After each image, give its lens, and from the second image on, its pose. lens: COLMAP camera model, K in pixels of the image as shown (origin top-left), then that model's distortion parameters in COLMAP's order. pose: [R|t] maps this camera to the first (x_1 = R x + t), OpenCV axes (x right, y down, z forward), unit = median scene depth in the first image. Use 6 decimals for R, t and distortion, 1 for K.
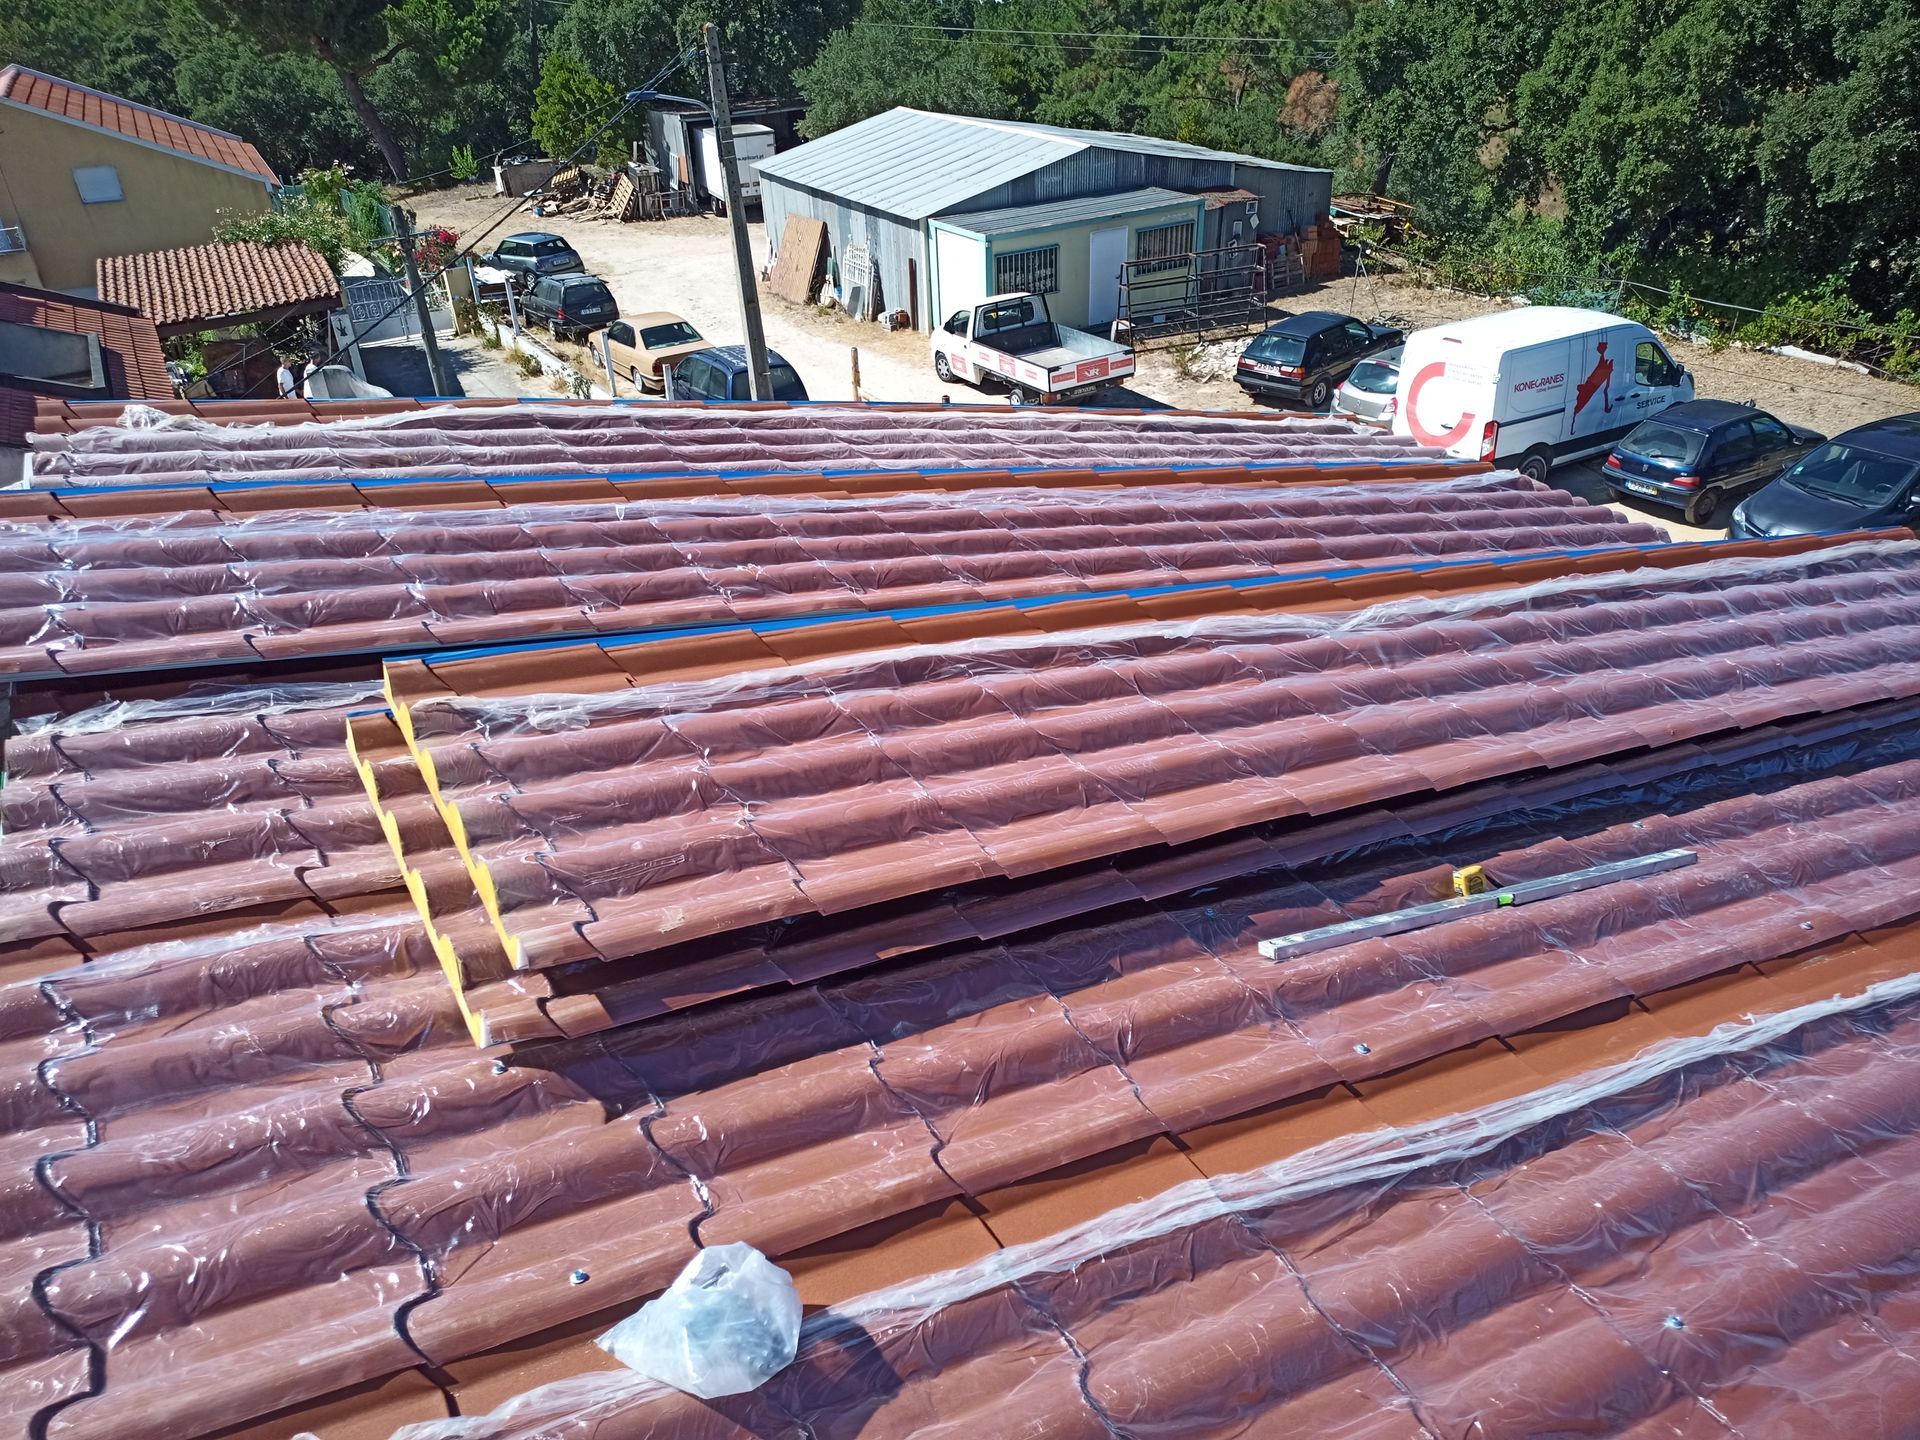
lens RADIAL K [[1444.6, 0, 941.2], [0, 1444.6, 712.5], [0, 0, 1]] dist [0.070999, -0.075111]
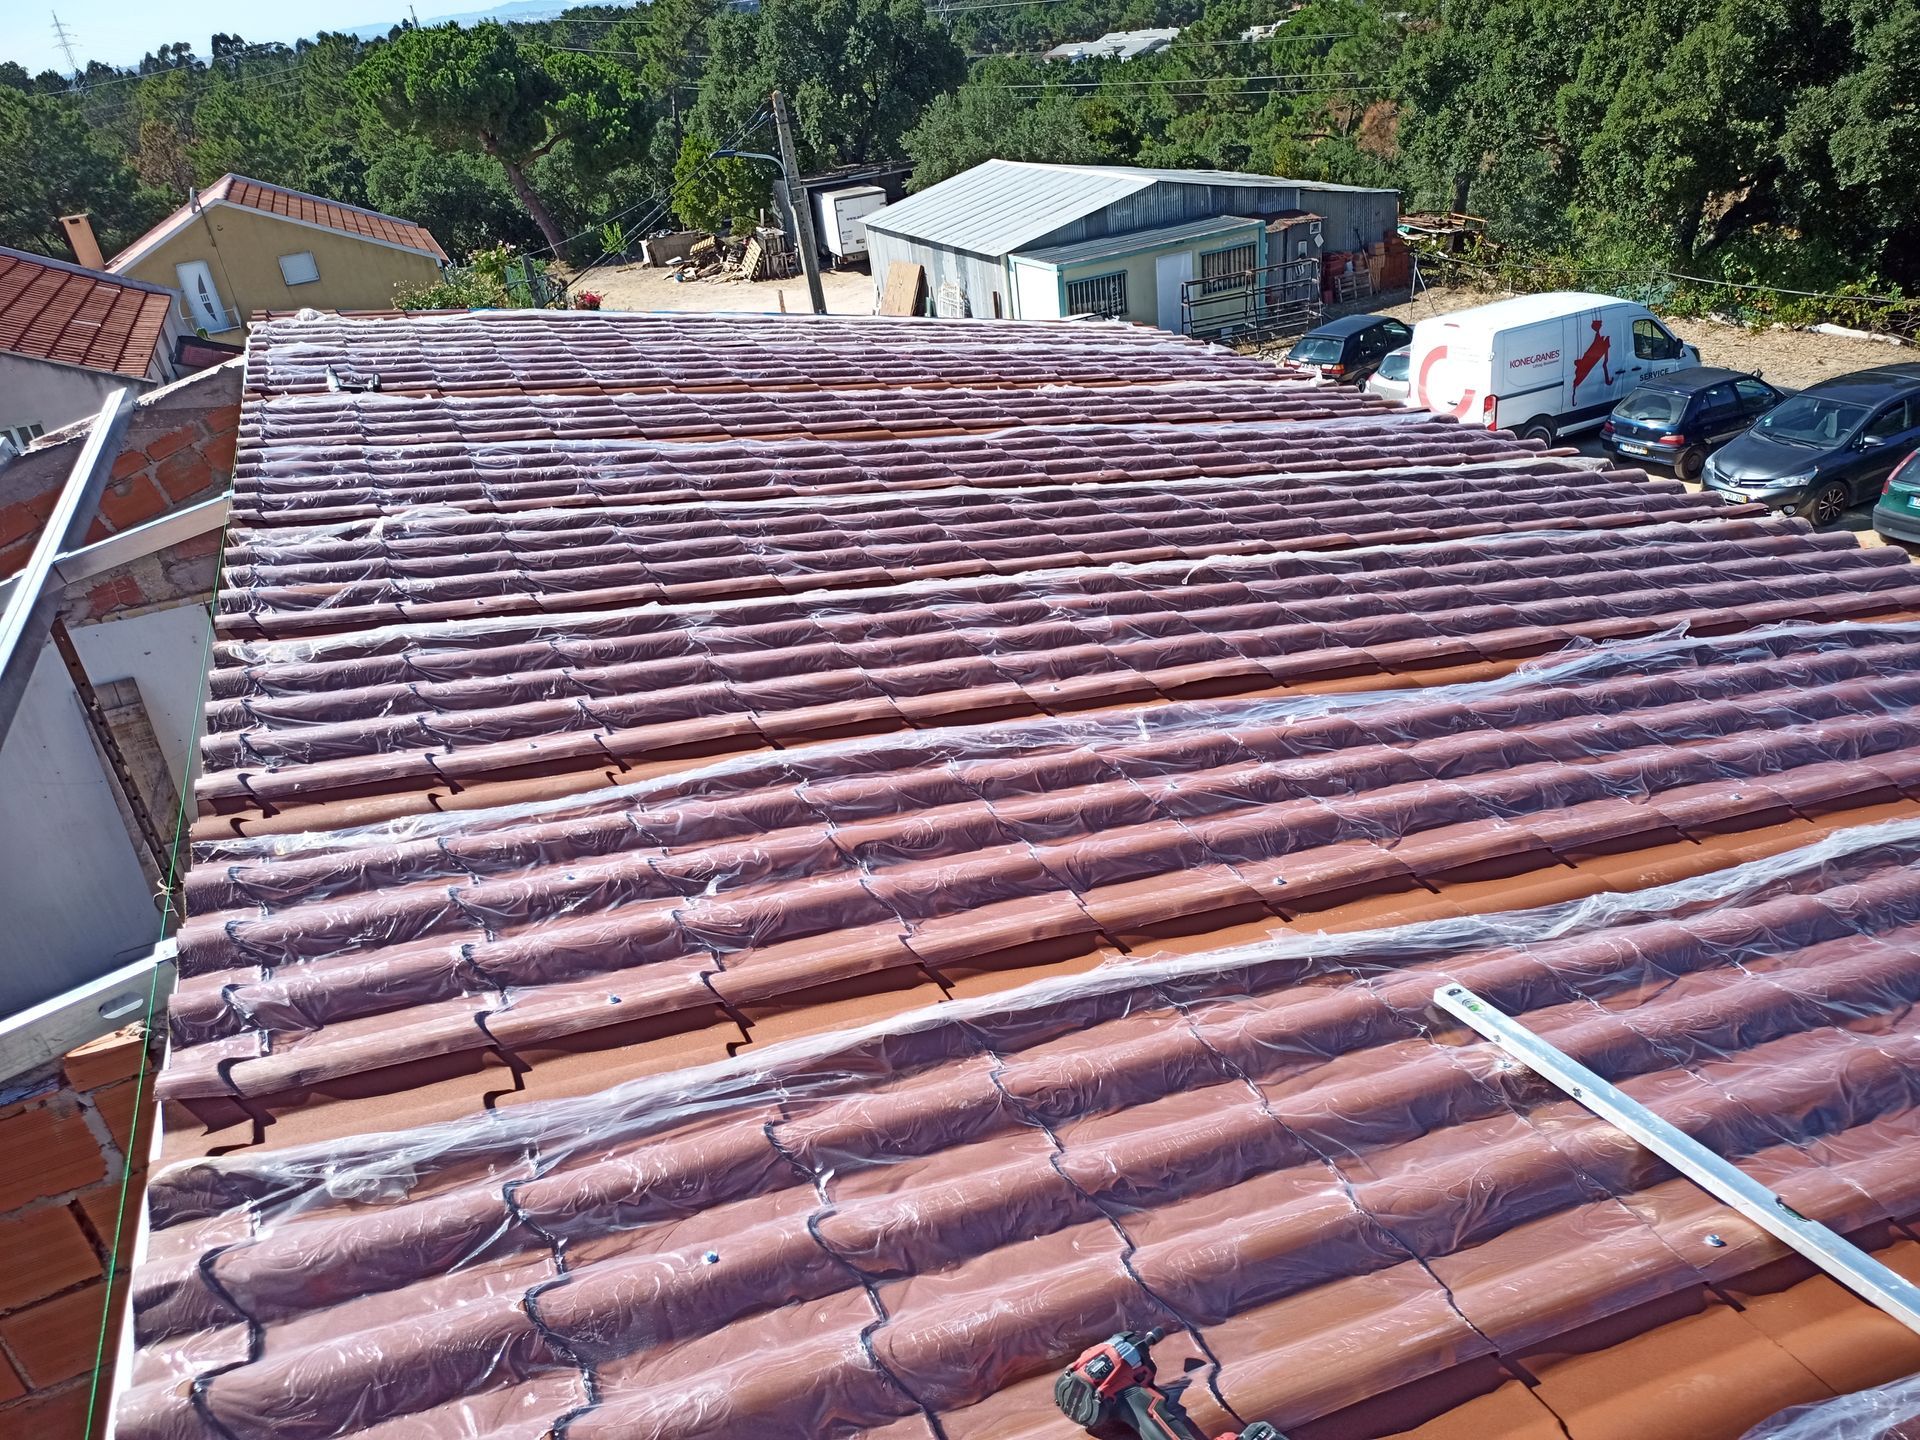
lens RADIAL K [[1449.2, 0, 945.4], [0, 1449.2, 711.2], [0, 0, 1]] dist [0.076509, -0.084610]
pose [[0.993743, -0.024271, -0.109021, 0.051716], [0.019866, 0.998949, -0.041317, 0.047266], [0.109909, 0.038893, 0.993180, -0.083459]]
